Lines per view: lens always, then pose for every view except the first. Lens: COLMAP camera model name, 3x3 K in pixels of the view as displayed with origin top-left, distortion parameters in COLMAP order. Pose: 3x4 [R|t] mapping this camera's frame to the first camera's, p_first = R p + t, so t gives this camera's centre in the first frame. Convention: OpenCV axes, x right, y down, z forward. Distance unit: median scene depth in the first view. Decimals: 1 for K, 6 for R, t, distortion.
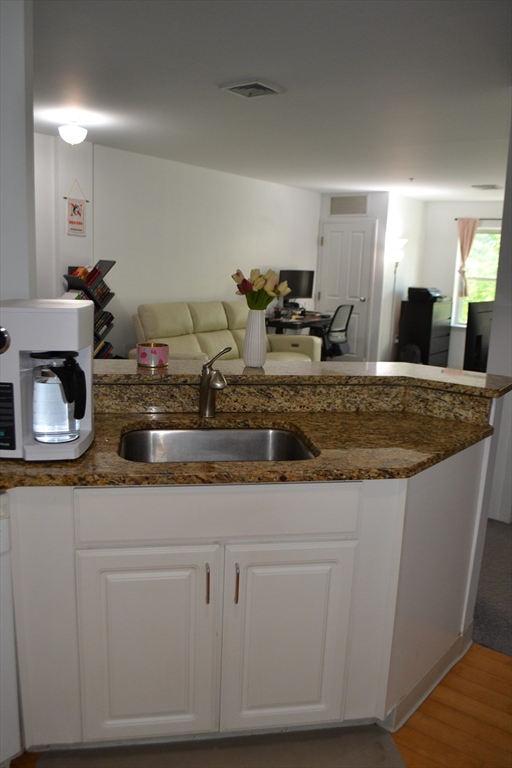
lens RADIAL K [[610.0, 0, 254.4], [0, 610.0, 385.7], [0, 0, 1]] dist [-0.085212, 0.008027]
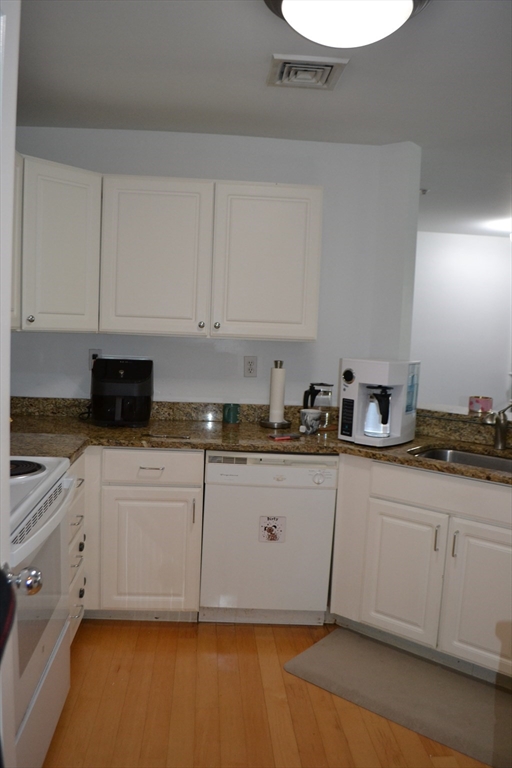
lens RADIAL K [[610.0, 0, 257.9], [0, 610.0, 382.6], [0, 0, 1]] dist [-0.085212, 0.008027]
pose [[0.656178, 0.056275, -0.752505, 0.766510], [-0.164840, 0.983821, -0.070166, 0.116333], [0.736382, 0.170084, 0.654838, -0.431410]]
